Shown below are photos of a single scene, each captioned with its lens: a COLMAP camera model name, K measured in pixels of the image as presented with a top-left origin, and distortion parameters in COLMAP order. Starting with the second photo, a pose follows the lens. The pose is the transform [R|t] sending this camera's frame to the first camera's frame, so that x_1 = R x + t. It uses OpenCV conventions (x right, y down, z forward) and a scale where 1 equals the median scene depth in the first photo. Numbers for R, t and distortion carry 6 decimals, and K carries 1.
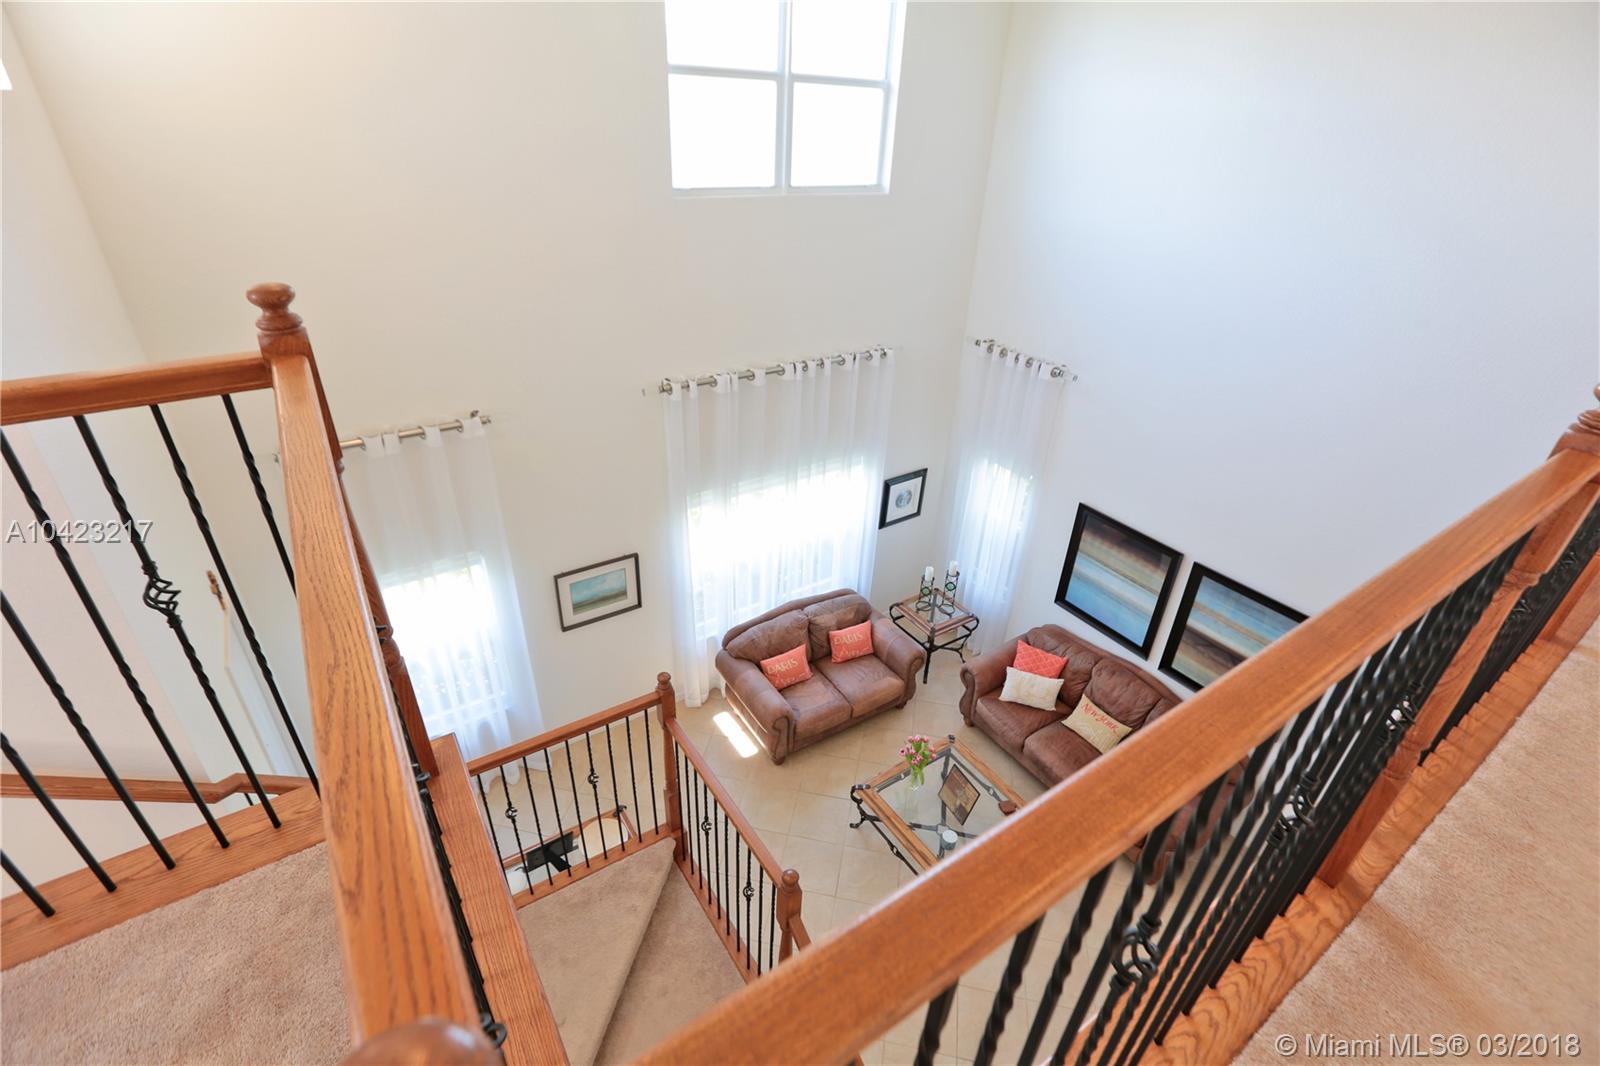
lens RADIAL K [[729.5, 0, 795.2], [0, 729.5, 522.9], [0, 0, 1]] dist [-0.038747, 0.009845]
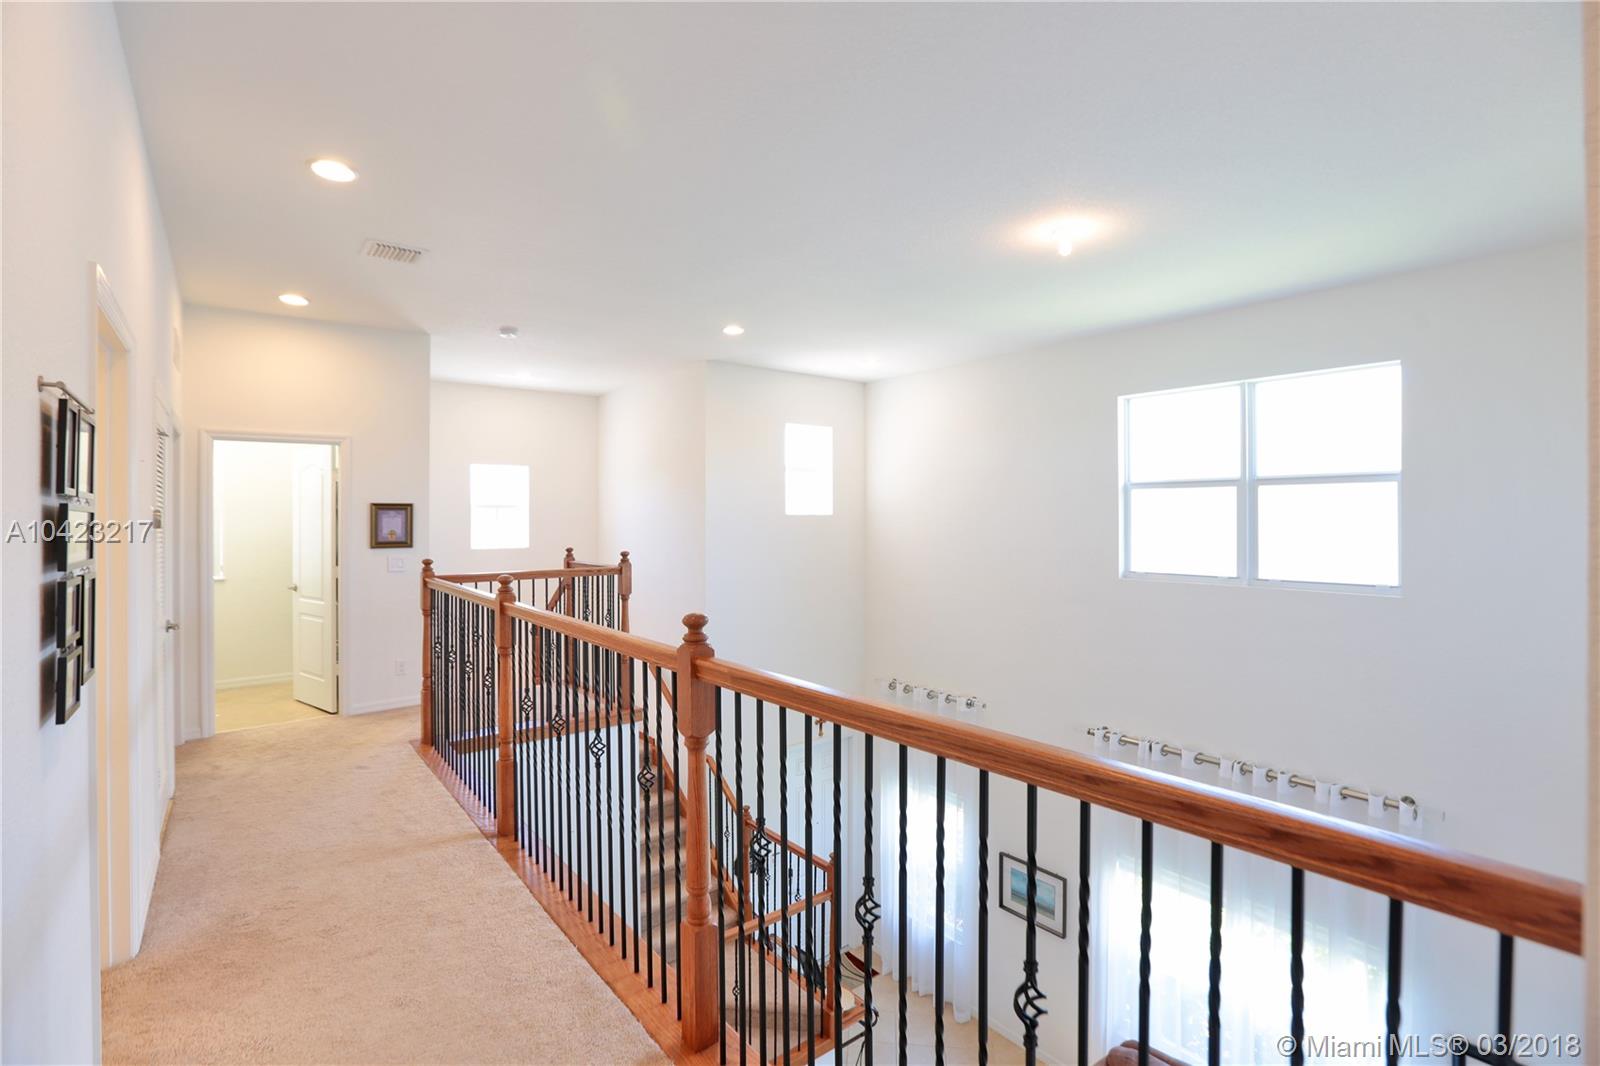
lens RADIAL K [[729.5, 0, 815.6], [0, 729.5, 522.3], [0, 0, 1]] dist [-0.038747, 0.009845]
pose [[0.088666, -0.042790, -0.995142, 0.820325], [-0.487453, 0.869401, -0.080815, -0.148392], [0.868636, 0.492250, 0.056228, 0.356329]]
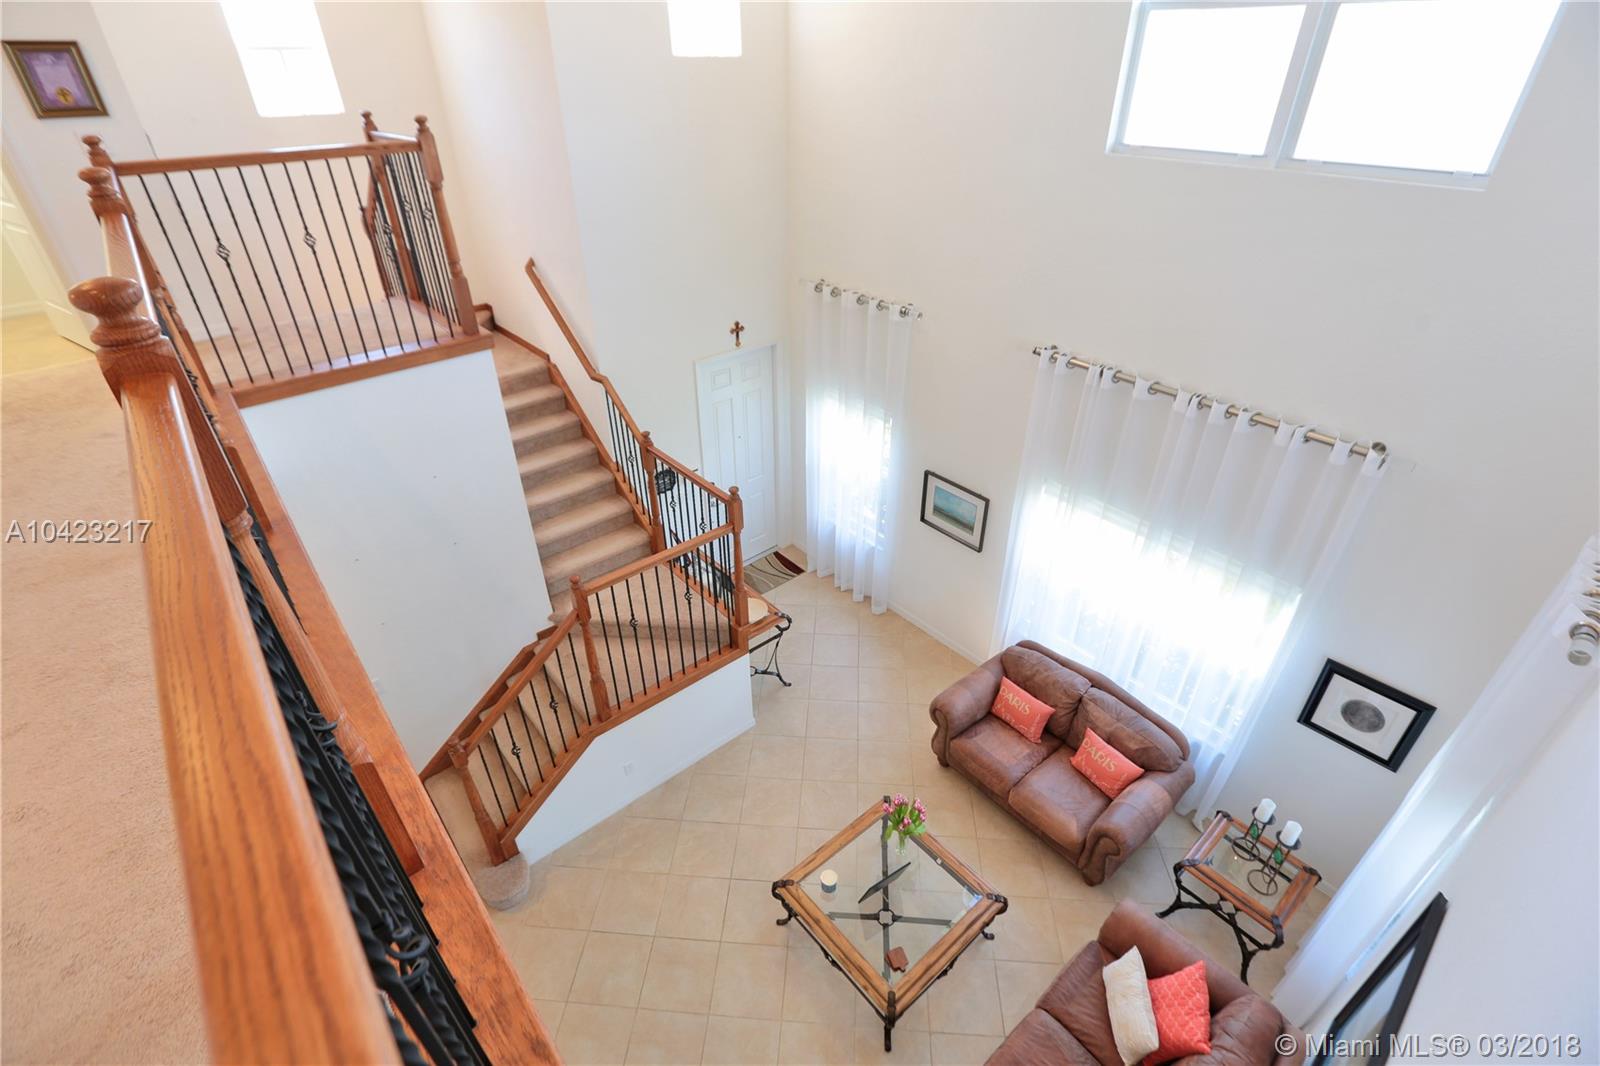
lens RADIAL K [[729.5, 0, 809.6], [0, 729.5, 527.4], [0, 0, 1]] dist [-0.038747, 0.009845]
pose [[0.120630, 0.497589, -0.858984, 0.650271], [-0.483668, 0.785109, 0.386872, -0.202008], [0.866899, 0.368795, 0.335375, 0.443669]]
